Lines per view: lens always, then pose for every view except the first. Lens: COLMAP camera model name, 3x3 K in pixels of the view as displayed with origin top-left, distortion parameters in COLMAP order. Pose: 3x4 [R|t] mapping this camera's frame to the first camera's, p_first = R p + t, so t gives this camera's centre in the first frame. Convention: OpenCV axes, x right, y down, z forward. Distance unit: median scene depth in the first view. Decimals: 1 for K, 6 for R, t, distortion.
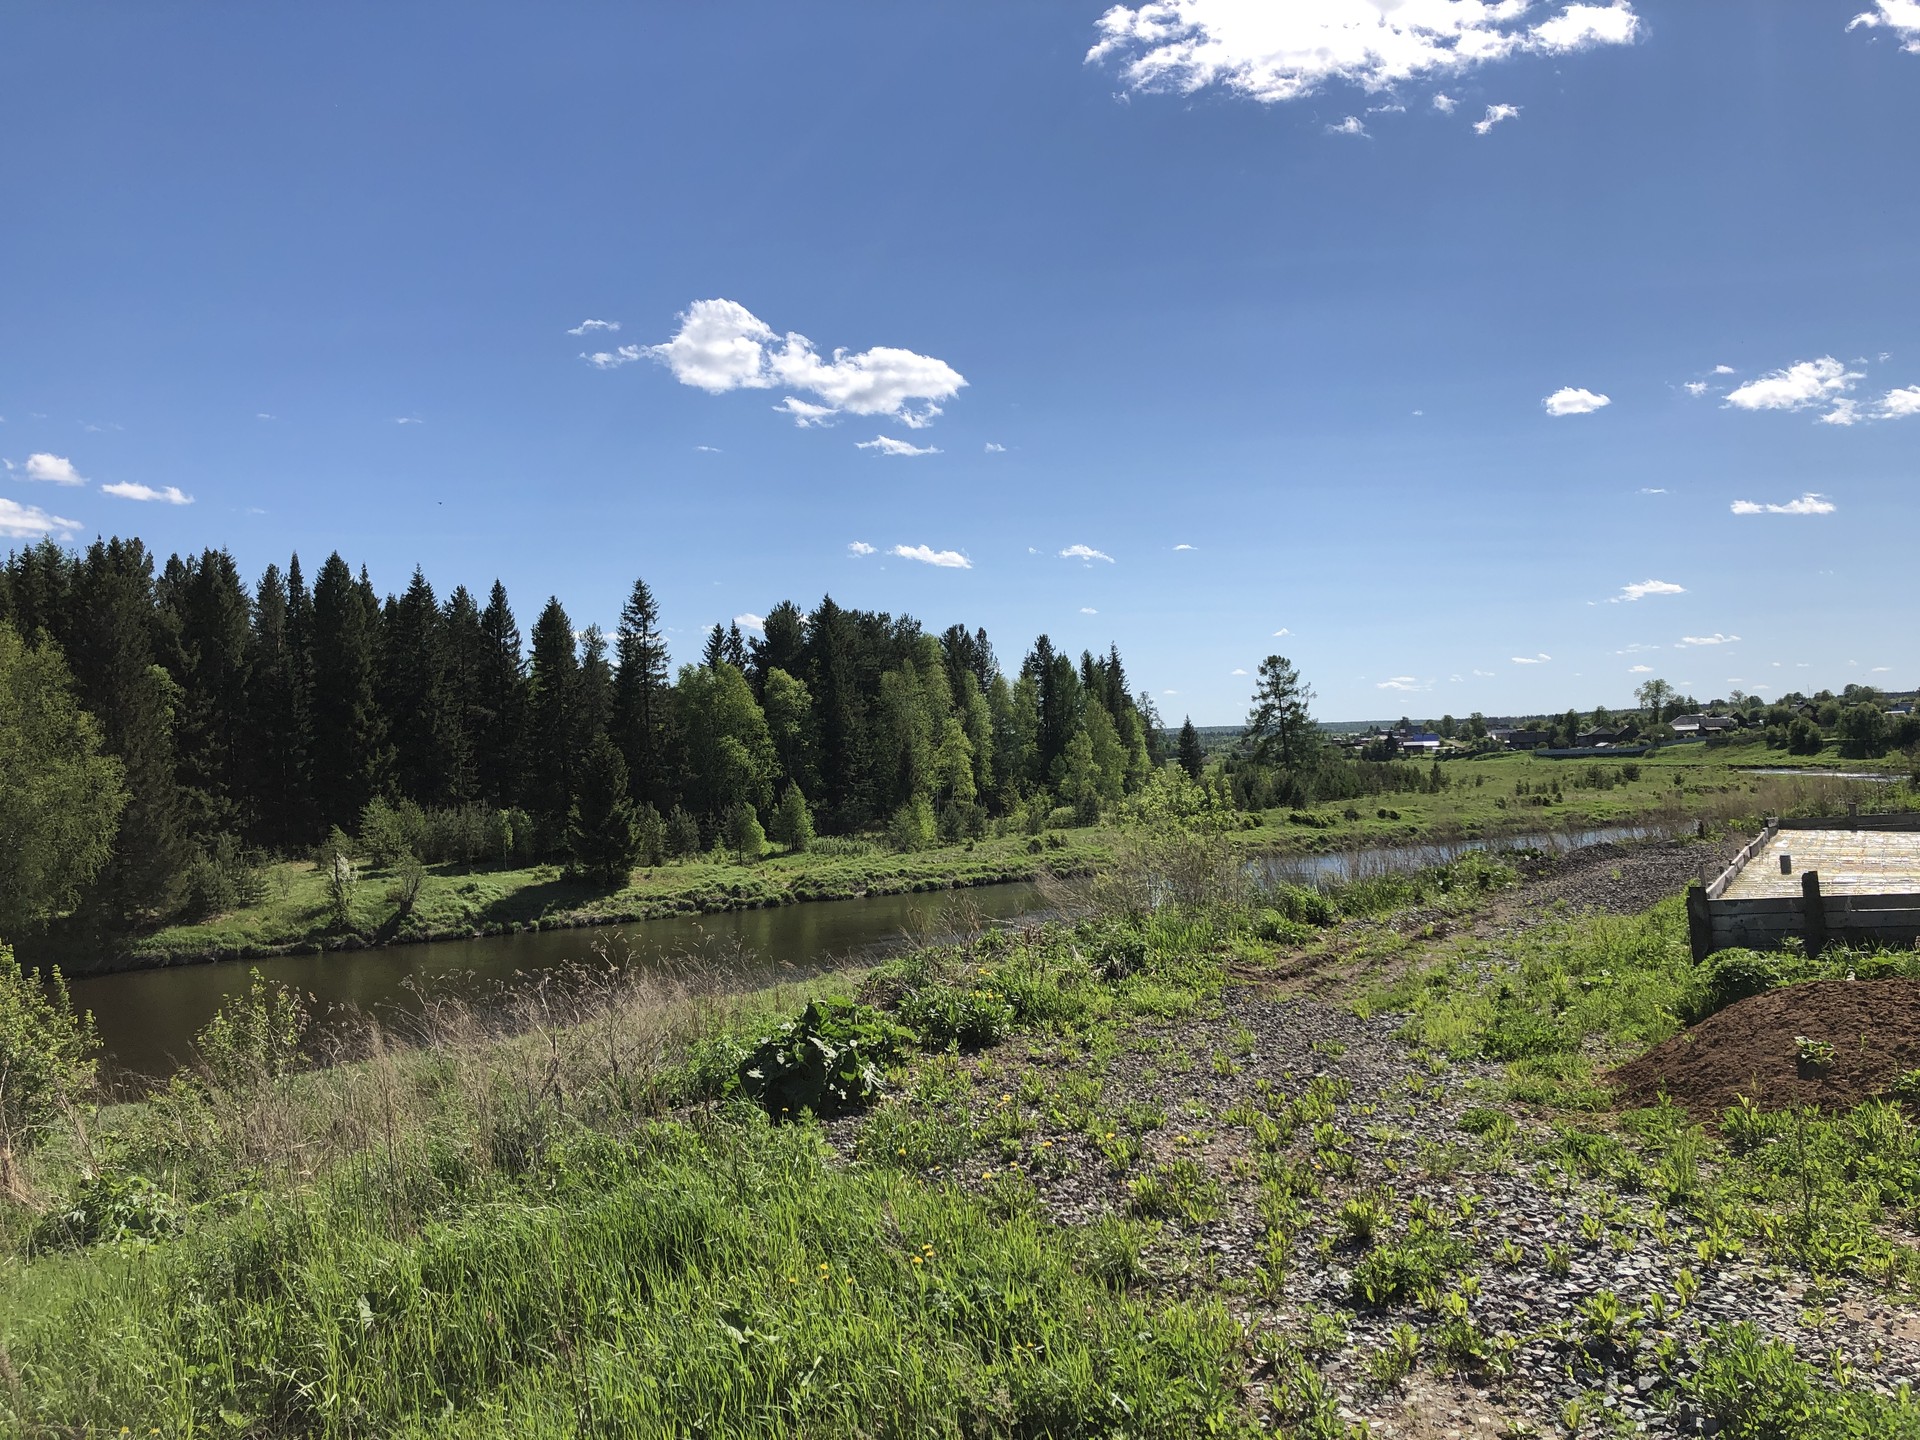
lens RADIAL K [[1578.0, 0, 940.6], [0, 1578.0, 710.6], [0, 0, 1]] dist [0.083595, -0.107469]
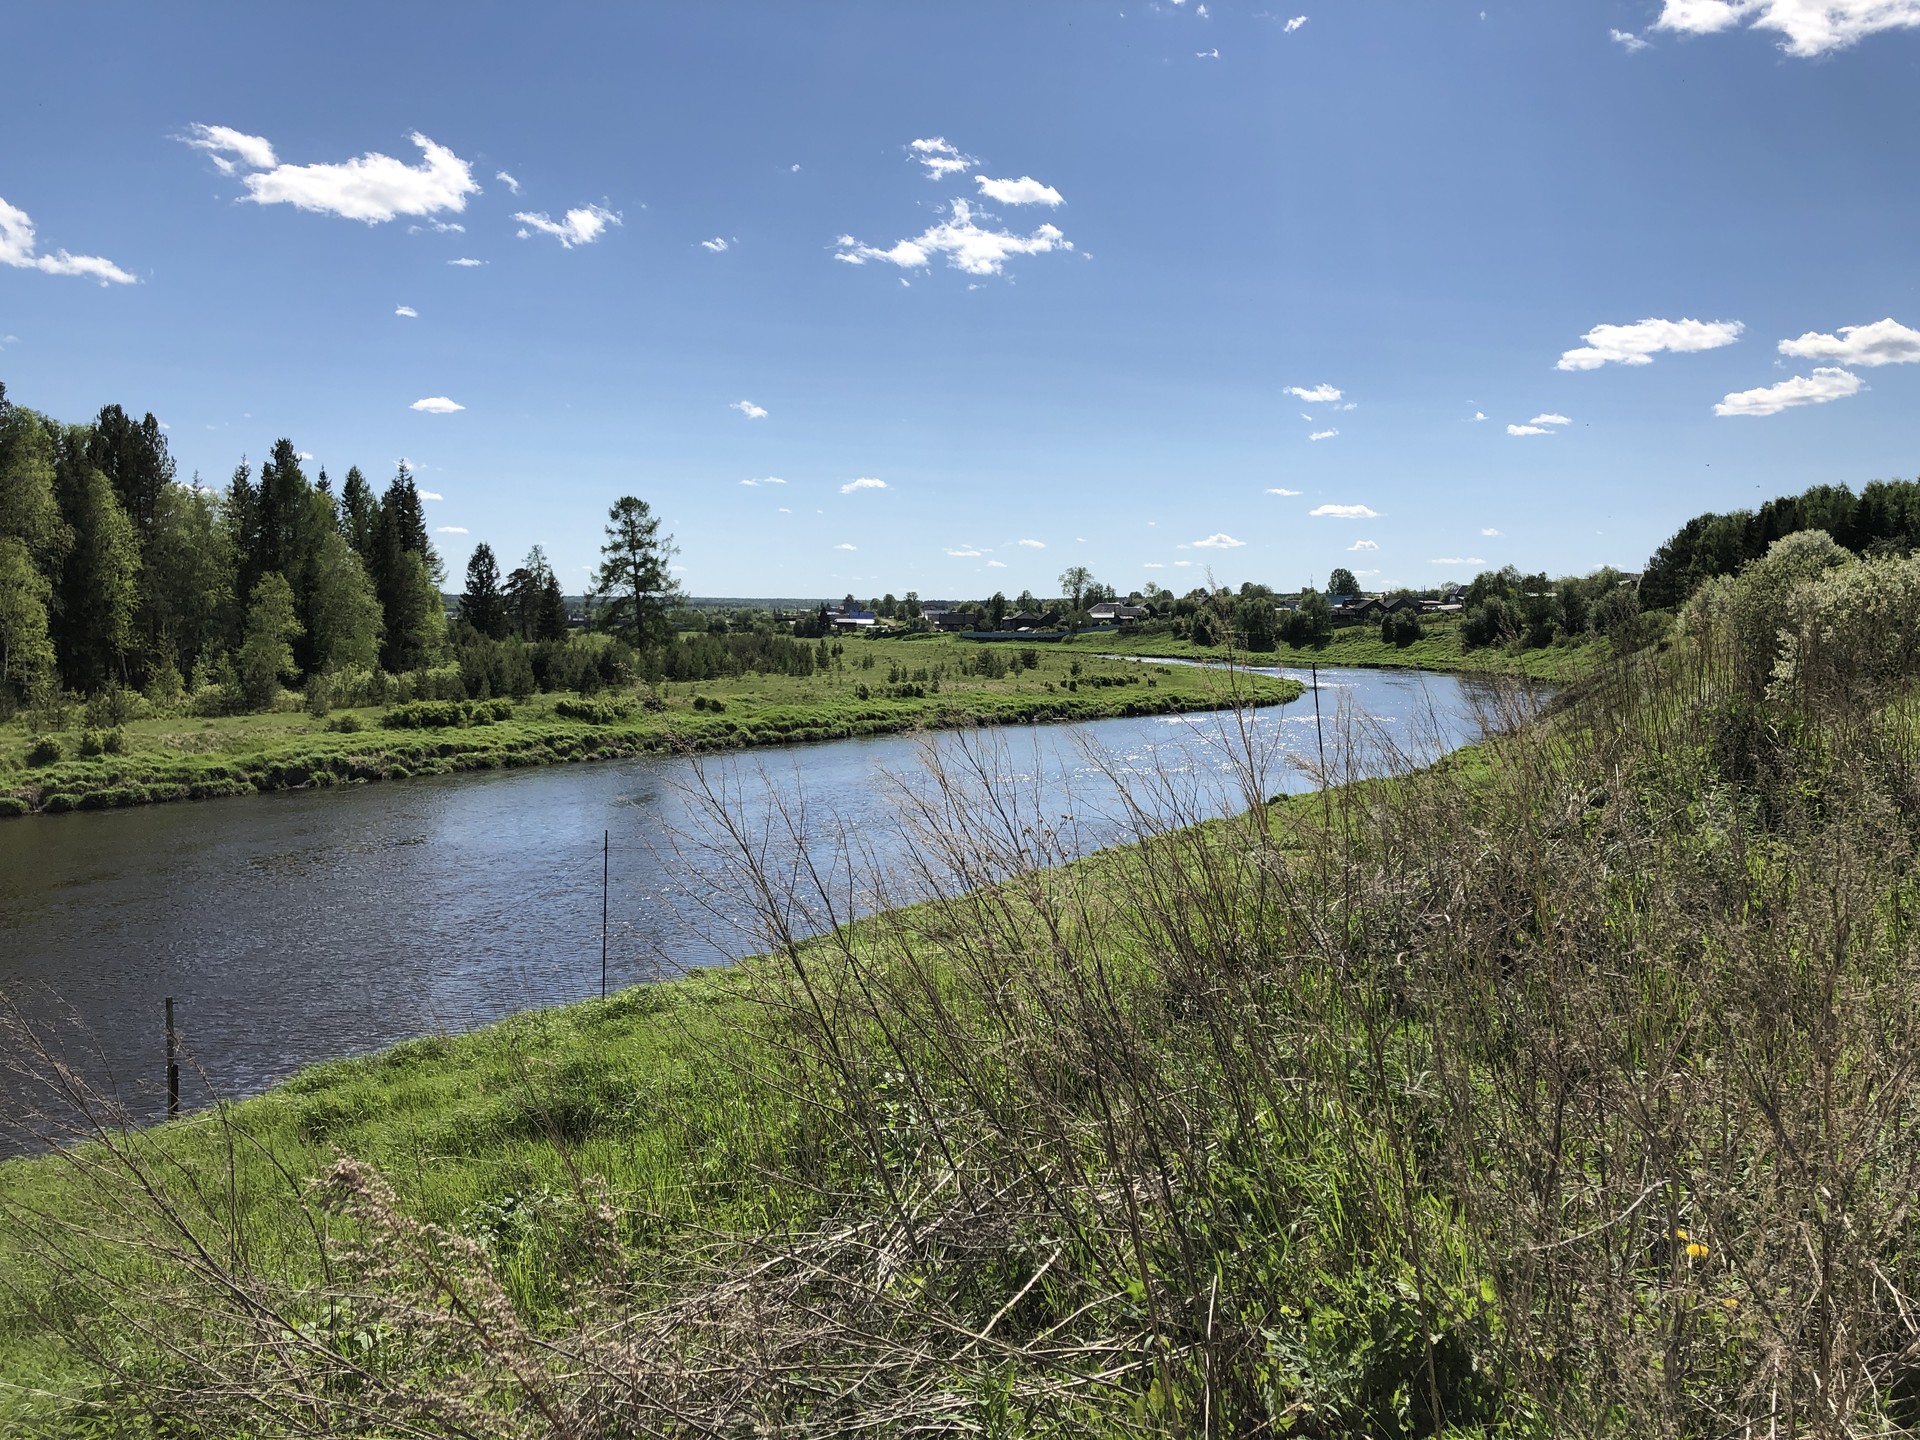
lens RADIAL K [[1592.9, 0, 948.5], [0, 1592.9, 695.6], [0, 0, 1]] dist [0.153379, -0.342150]
pose [[0.943412, 0.026160, 0.330589, 0.102398], [-0.049594, 0.996803, 0.062649, 0.006453], [-0.327893, -0.075500, 0.941693, 0.191327]]
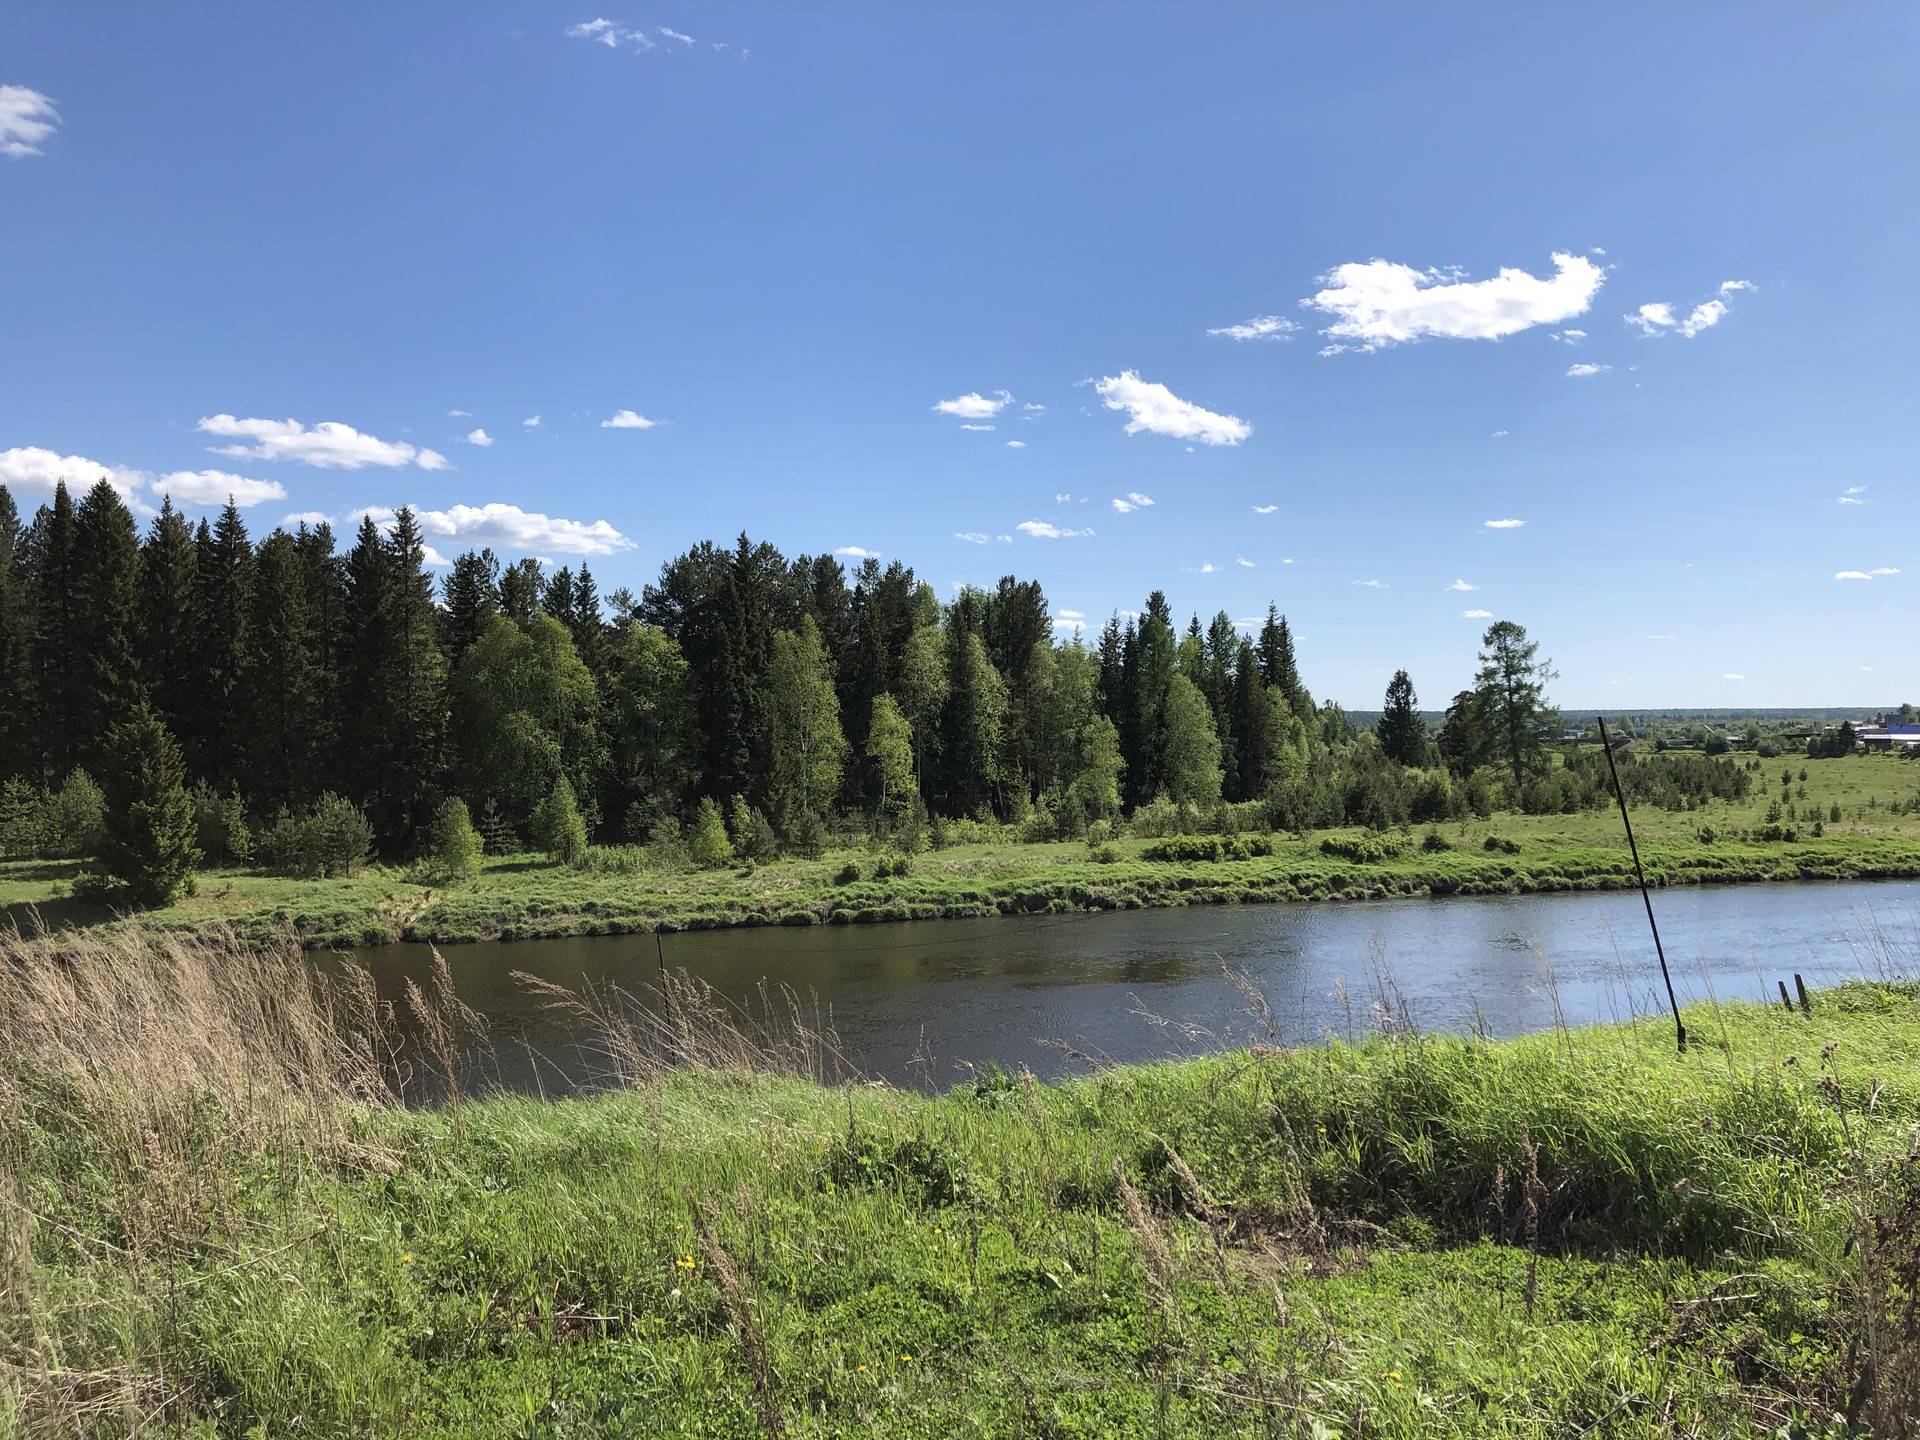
lens RADIAL K [[1592.9, 0, 948.5], [0, 1592.9, 695.6], [0, 0, 1]] dist [0.153379, -0.342150]
pose [[0.960289, 0.024154, -0.277961, 0.177207], [-0.021225, 0.999683, 0.013542, -0.003778], [0.278200, -0.007105, 0.960497, 0.180827]]
